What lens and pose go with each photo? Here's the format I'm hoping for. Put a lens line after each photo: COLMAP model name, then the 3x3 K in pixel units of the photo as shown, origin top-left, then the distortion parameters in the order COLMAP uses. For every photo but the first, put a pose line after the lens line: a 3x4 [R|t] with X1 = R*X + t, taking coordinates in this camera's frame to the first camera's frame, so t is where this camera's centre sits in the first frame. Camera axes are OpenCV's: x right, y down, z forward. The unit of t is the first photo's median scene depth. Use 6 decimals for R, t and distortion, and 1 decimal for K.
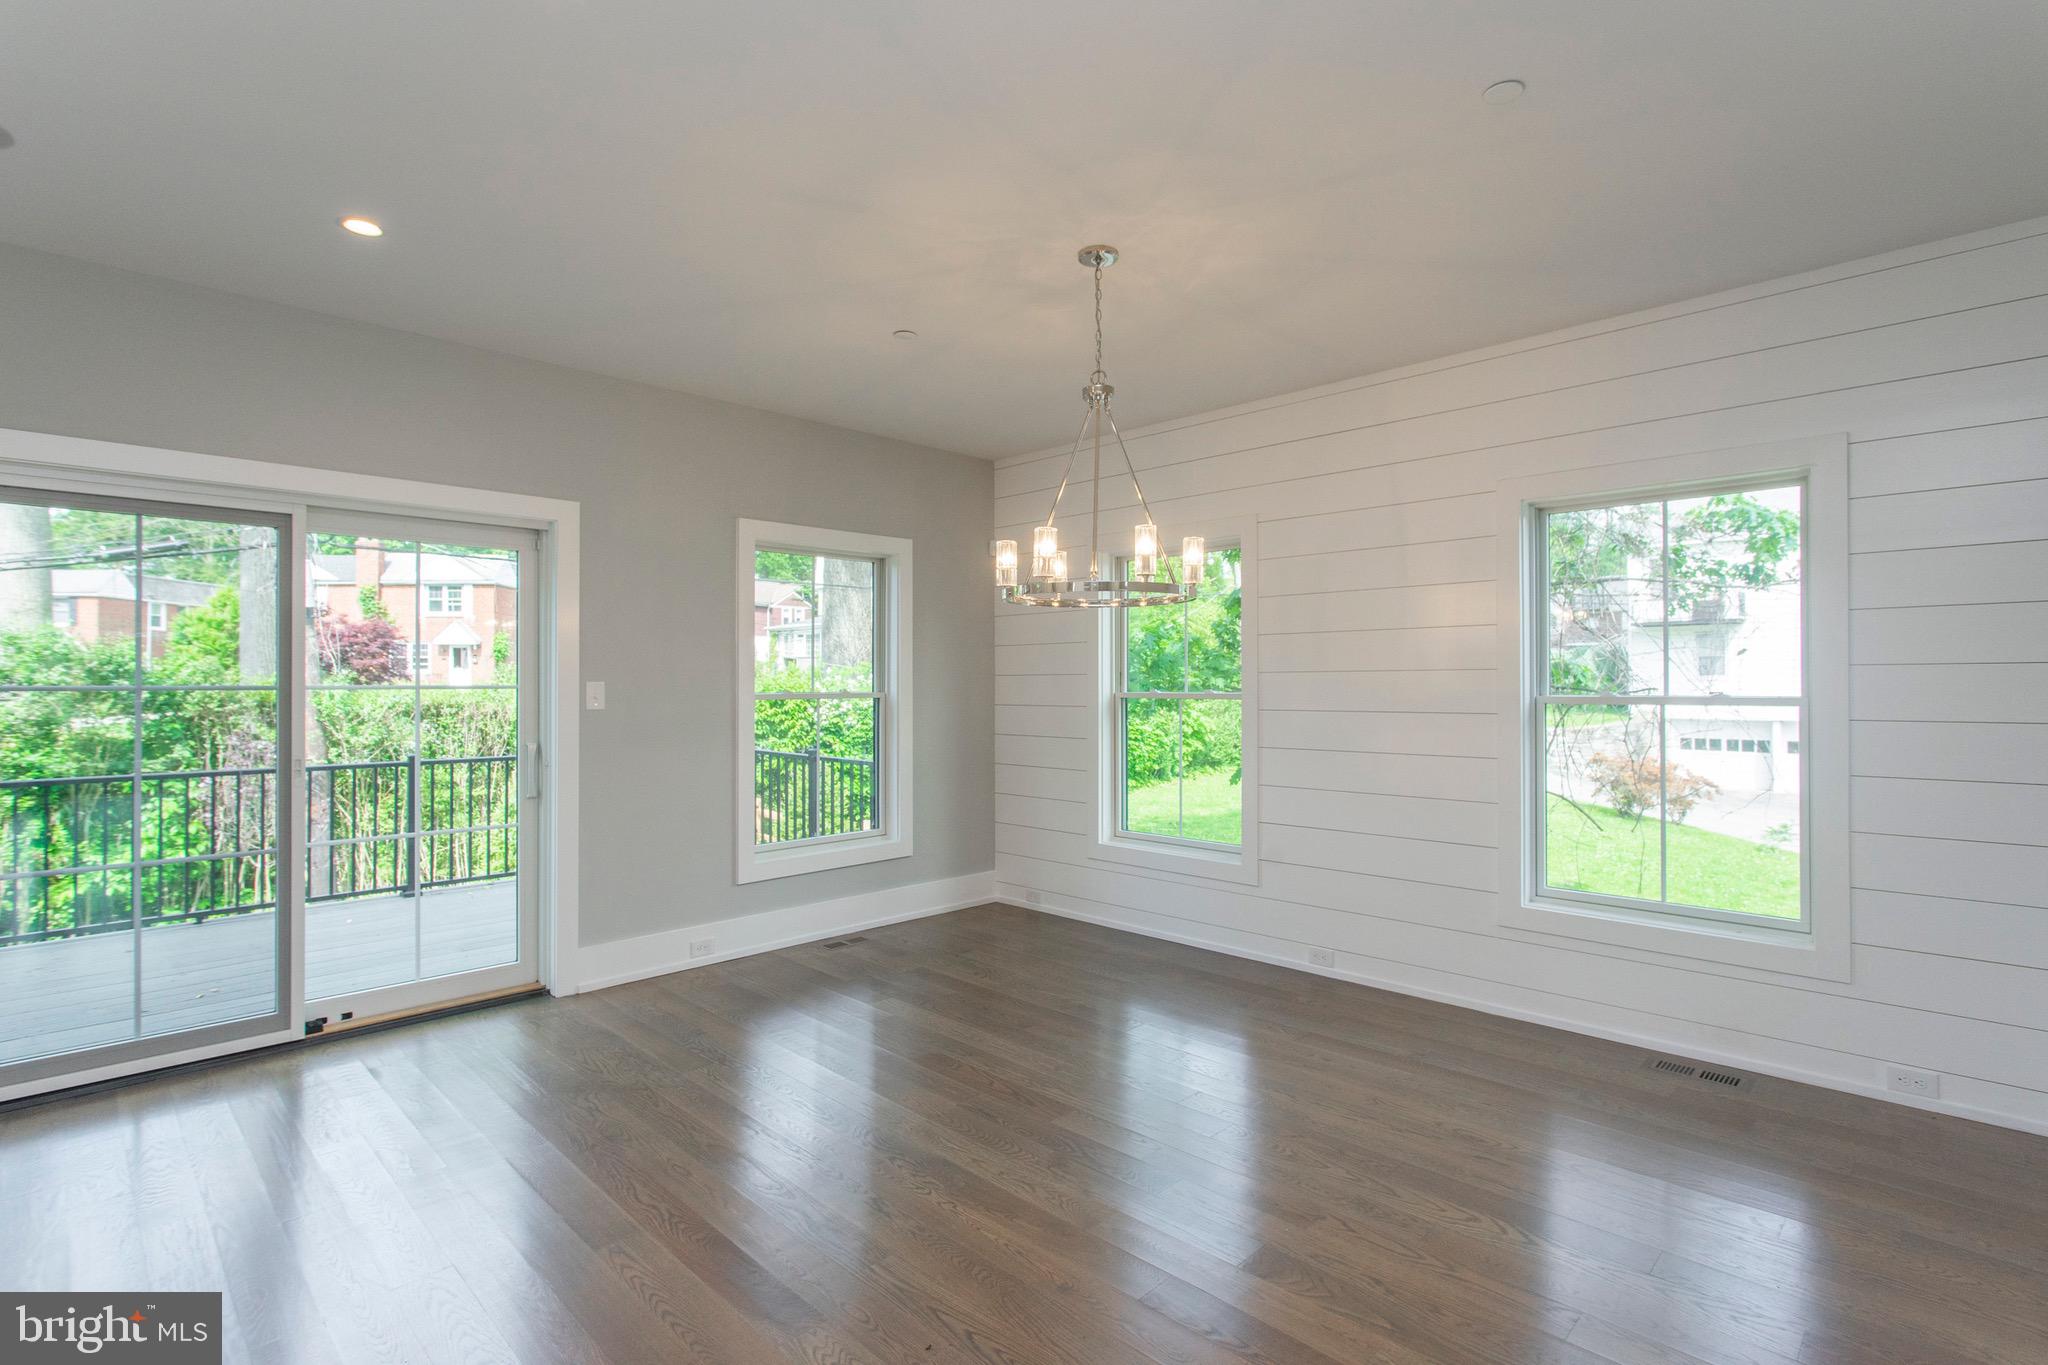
lens RADIAL K [[972.3, 0, 1016.2], [0, 972.3, 675.4], [0, 0, 1]] dist [-0.009070, 0.001791]
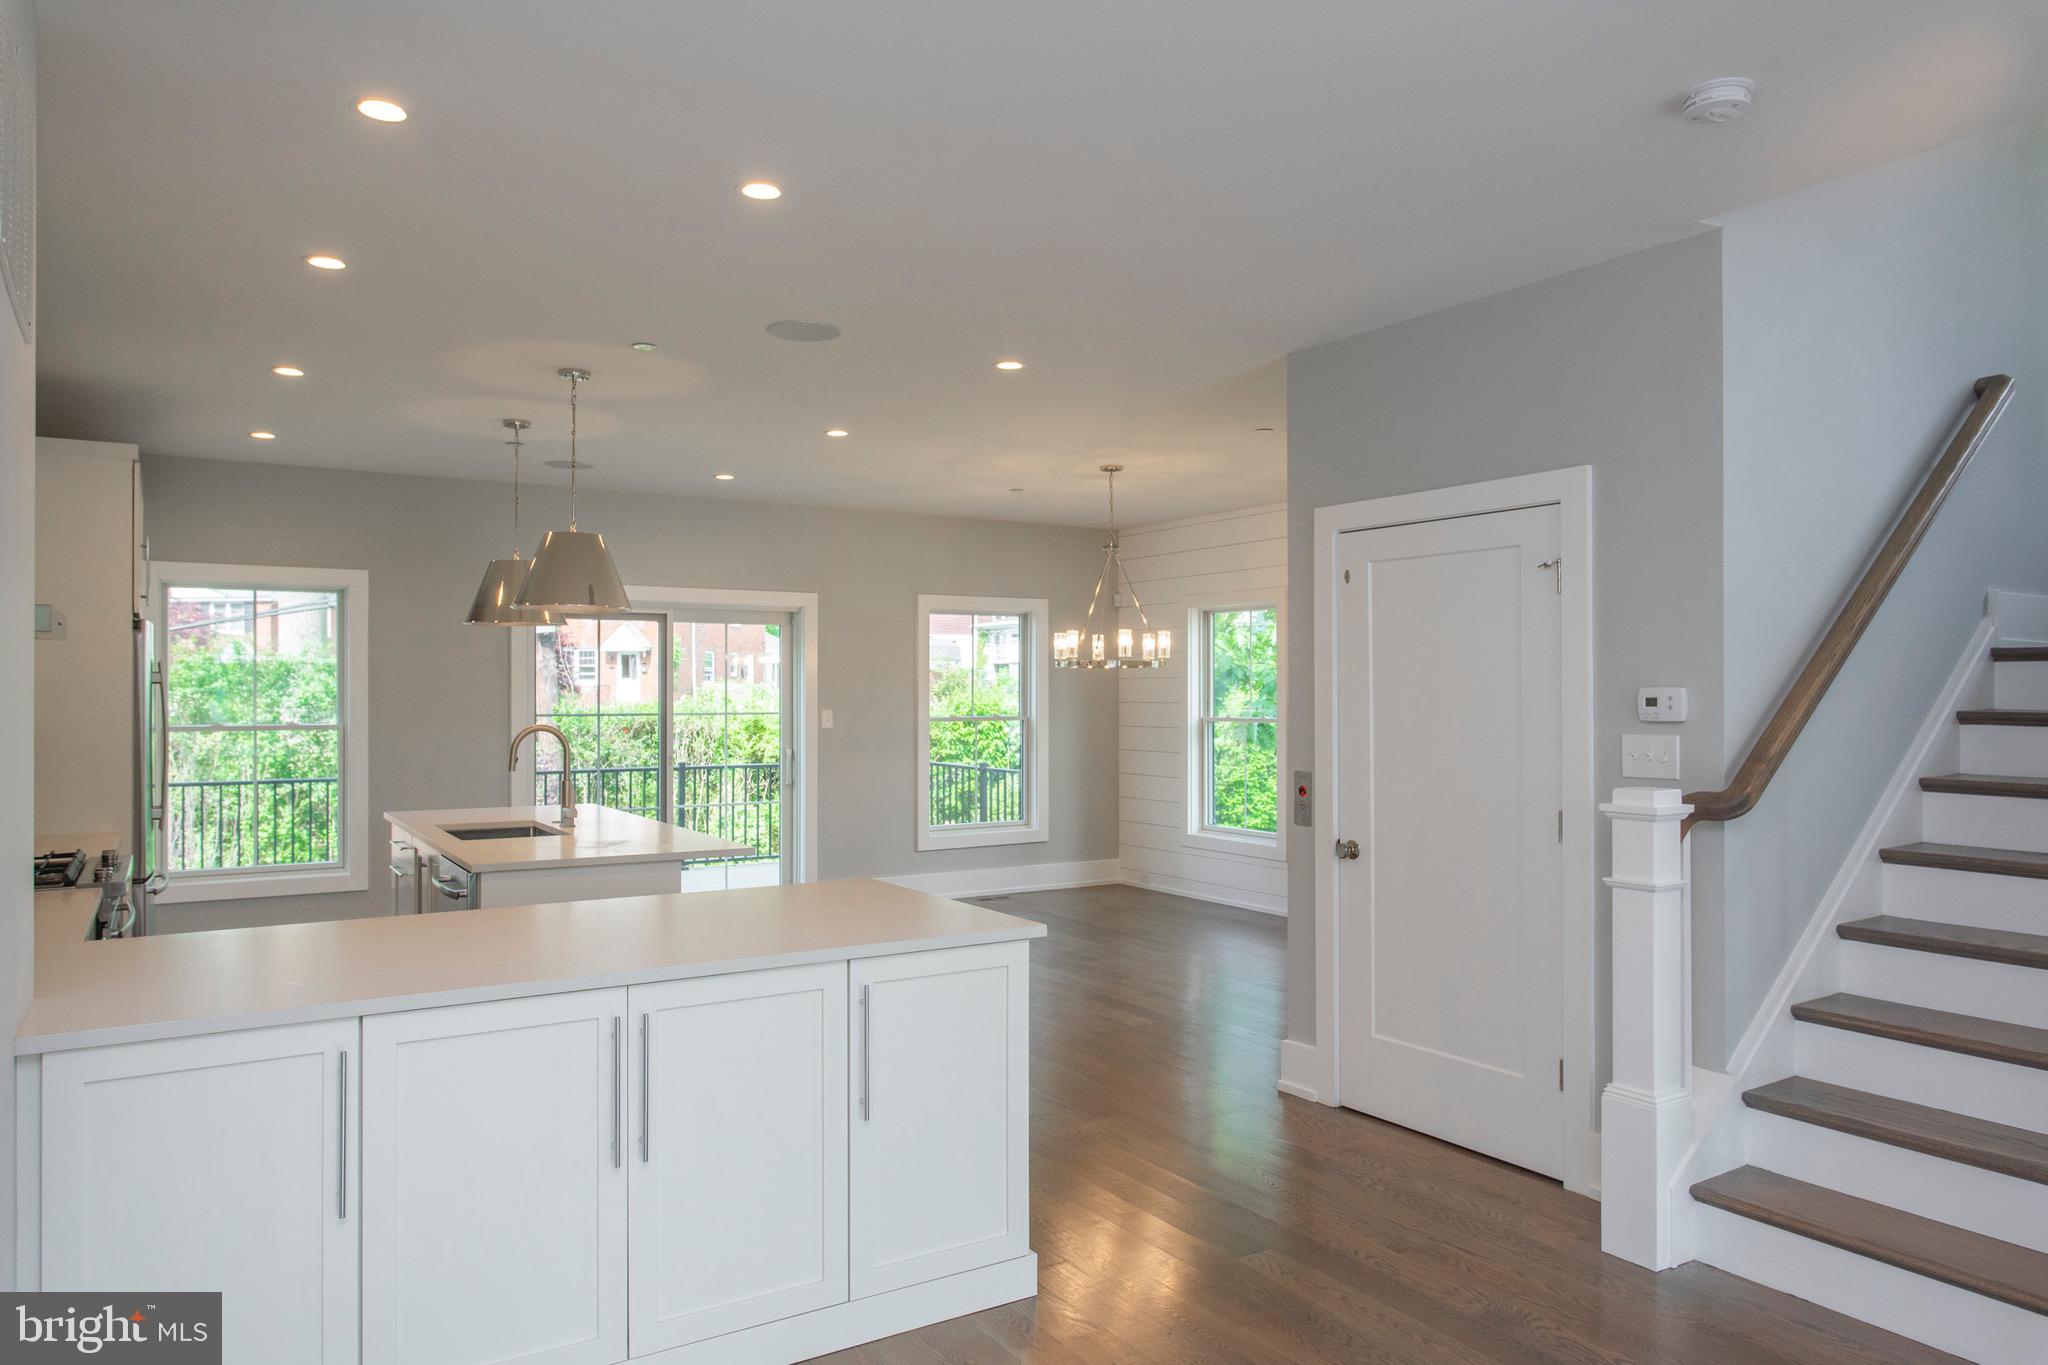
lens RADIAL K [[1350.0, 0, 997.8], [0, 1350.0, 683.5], [0, 0, 1]] dist [-0.015817, 0.004364]
pose [[0.972019, -0.001447, -0.234899, 0.274447], [0.001691, 0.999998, 0.000841, -0.030633], [0.234898, -0.001214, 0.972019, -0.842296]]
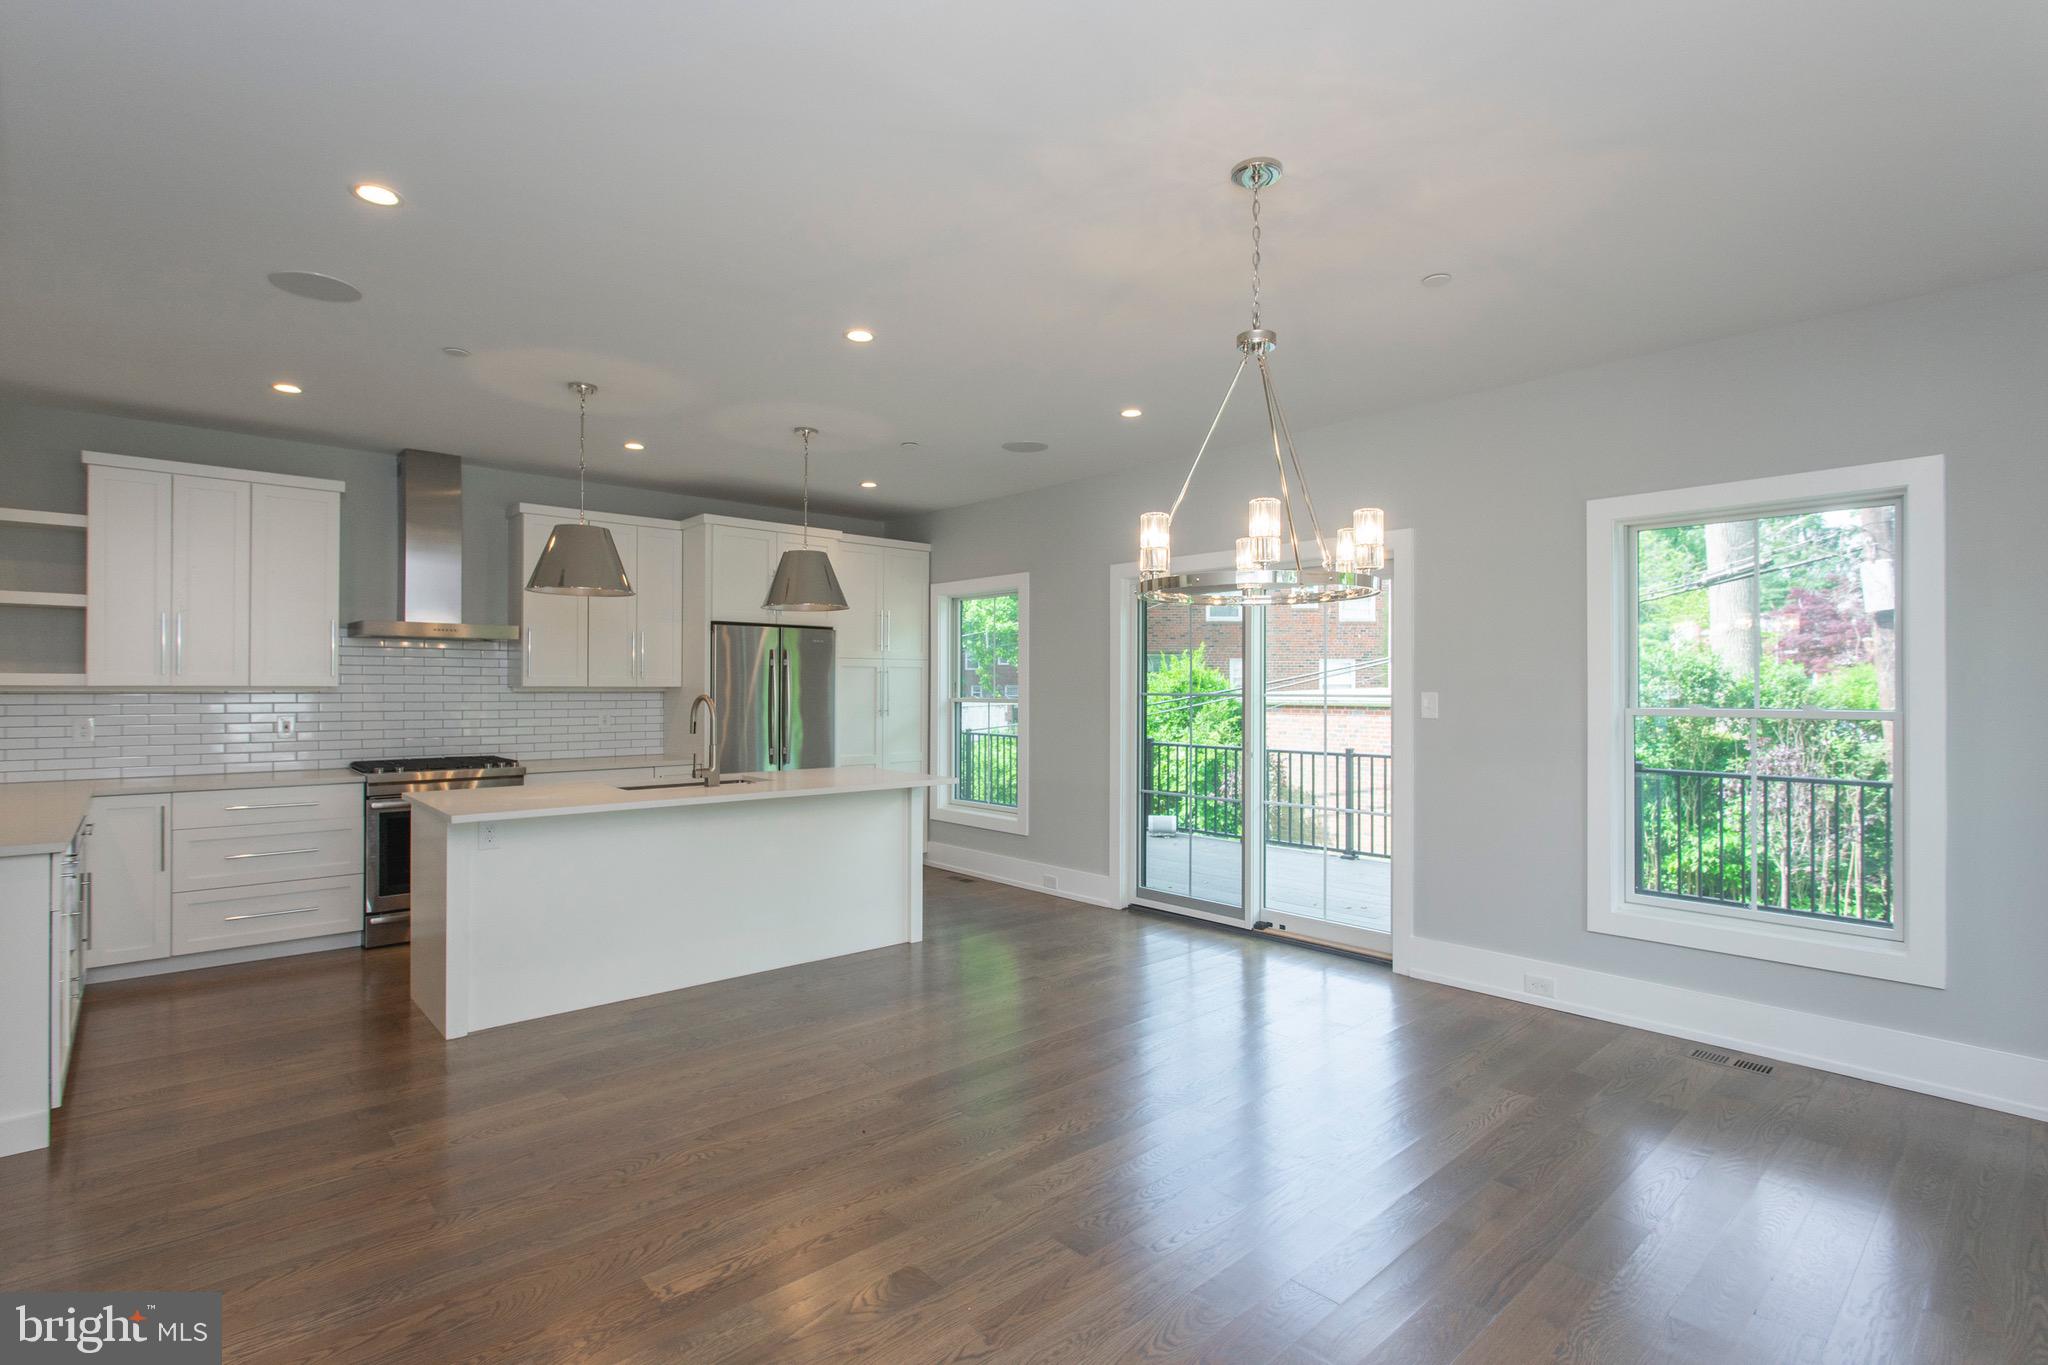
lens RADIAL K [[972.3, 0, 1034.5], [0, 972.3, 683.4], [0, 0, 1]] dist [-0.009070, 0.001791]
pose [[-0.046408, -0.003699, -0.998916, 0.545405], [0.005325, 0.999978, -0.003951, -0.001399], [0.998908, -0.005502, -0.046387, 0.514706]]
